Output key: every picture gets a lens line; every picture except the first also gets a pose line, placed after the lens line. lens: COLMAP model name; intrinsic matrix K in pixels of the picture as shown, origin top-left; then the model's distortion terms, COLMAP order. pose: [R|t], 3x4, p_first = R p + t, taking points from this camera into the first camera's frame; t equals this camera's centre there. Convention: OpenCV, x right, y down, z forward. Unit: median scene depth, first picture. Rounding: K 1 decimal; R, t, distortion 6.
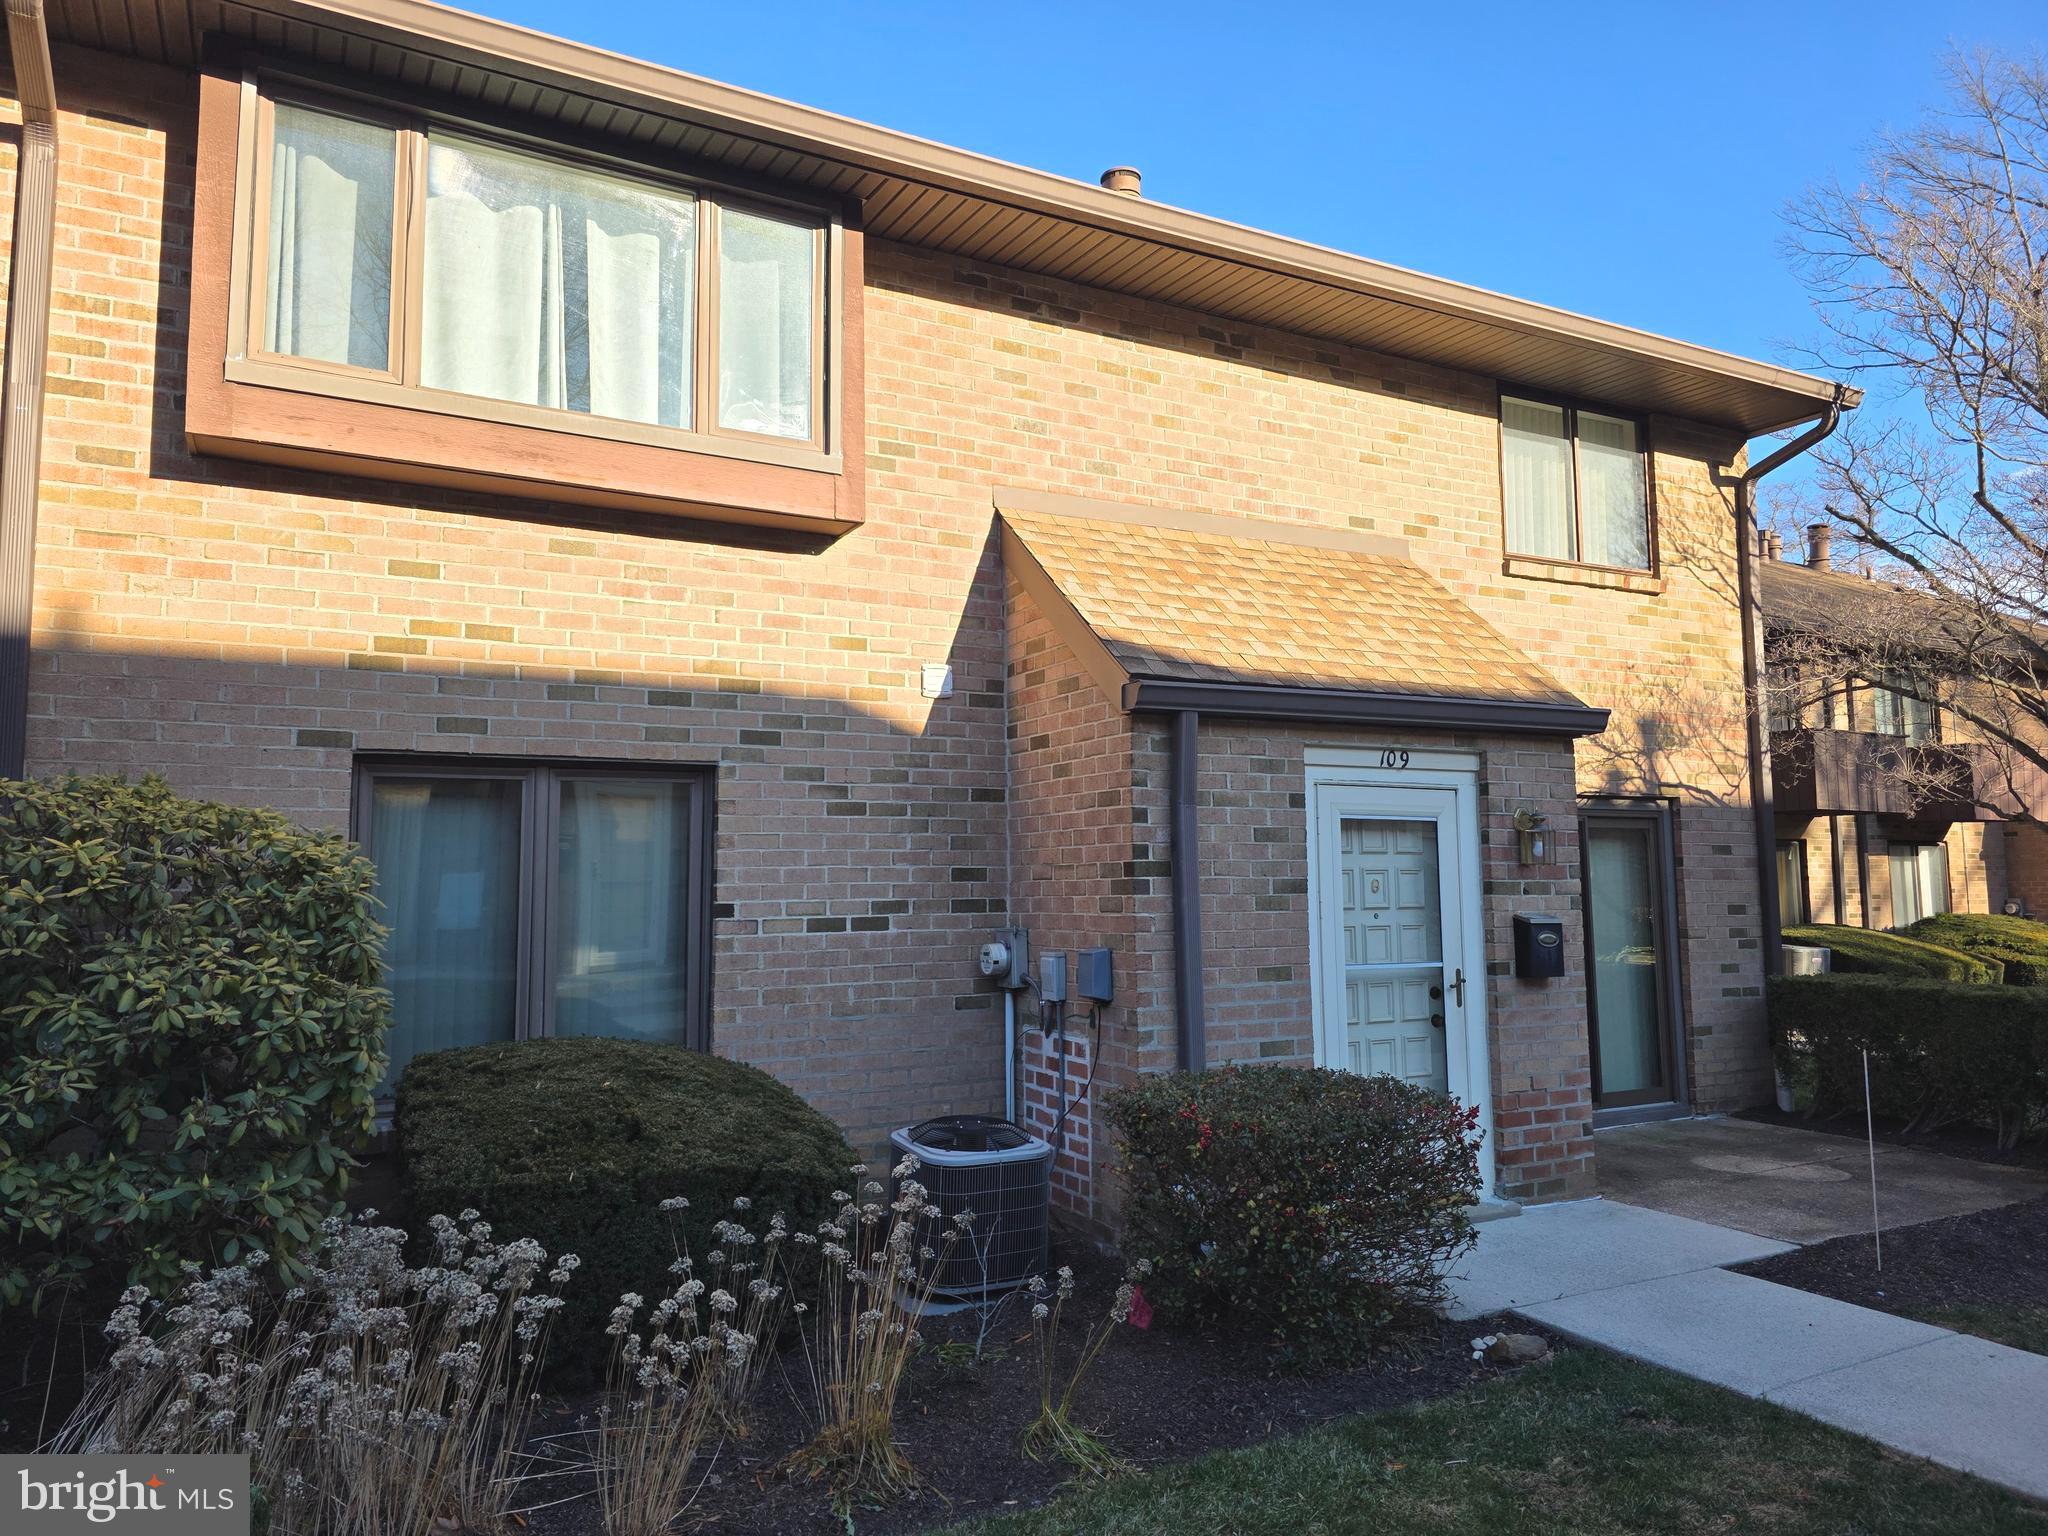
lens RADIAL K [[1378.8, 0, 1012.4], [0, 1378.8, 762.8], [0, 0, 1]] dist [0.071028, -0.065159]
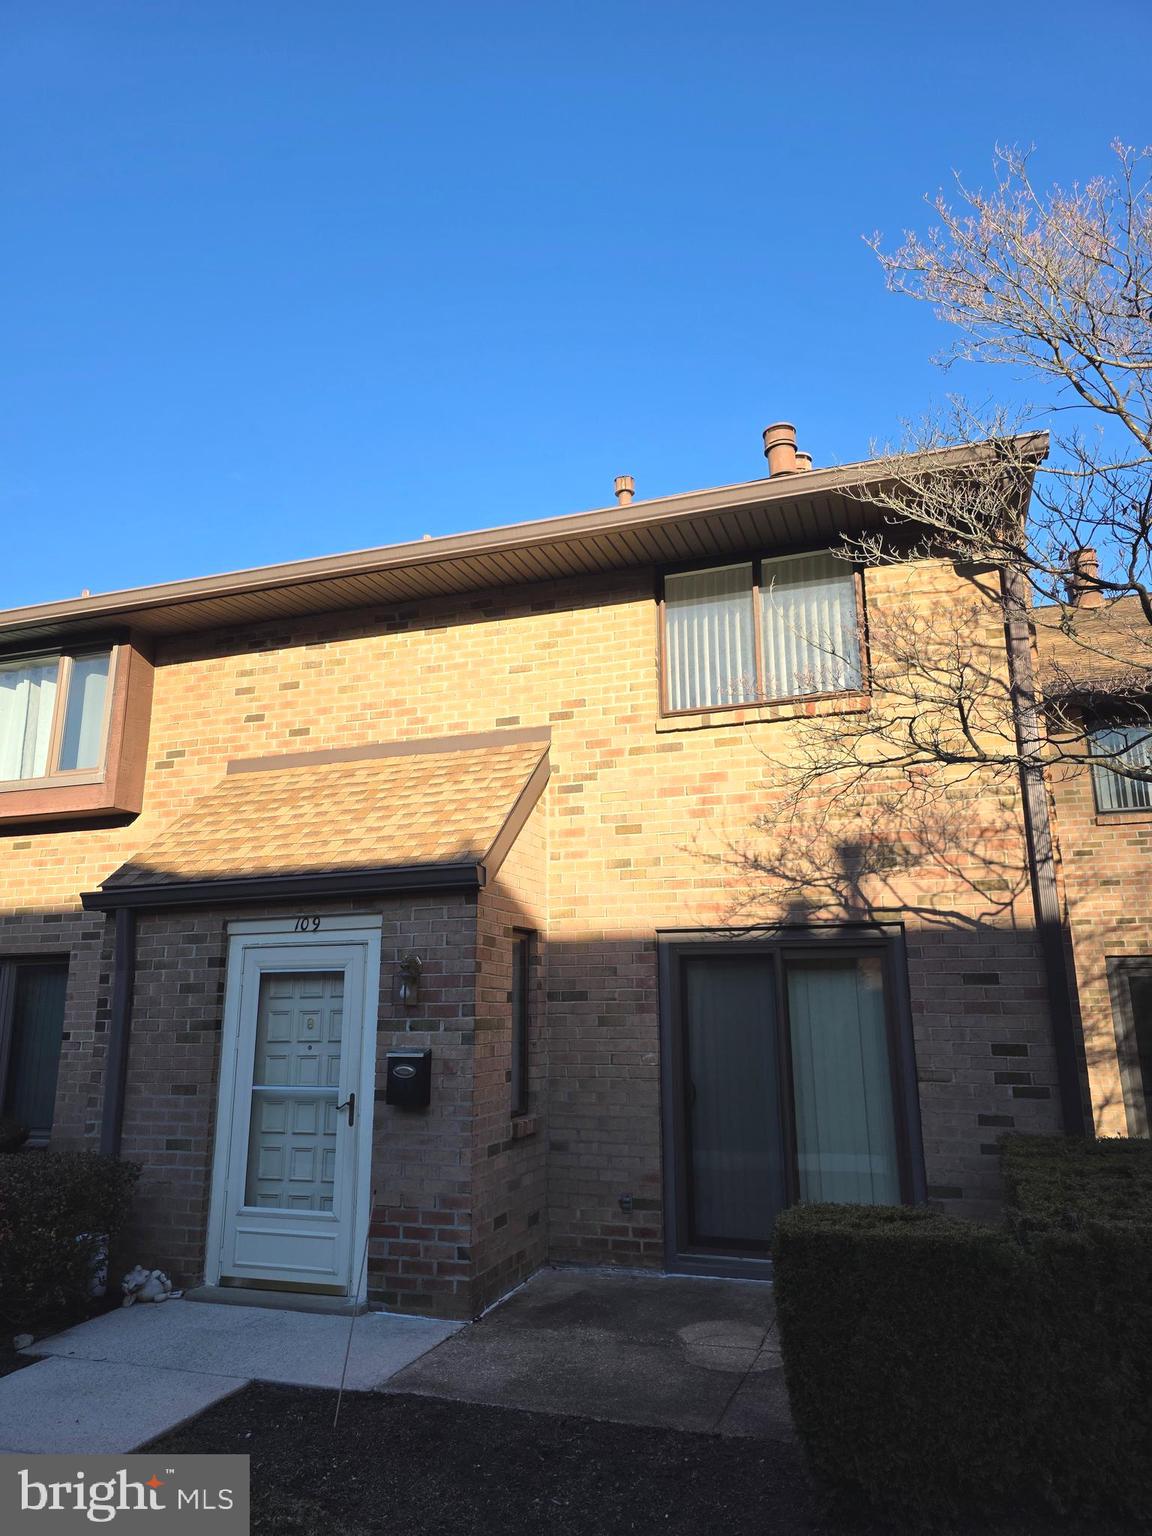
lens RADIAL K [[1034.1, 0, 586.7], [0, 1034.1, 769.4], [0, 0, 1]] dist [0.071028, -0.065159]
pose [[0.673800, -0.163194, -0.720667, 1.149257], [0.070645, 0.985066, -0.157016, 0.025368], [0.735529, 0.054886, 0.675267, 0.506257]]
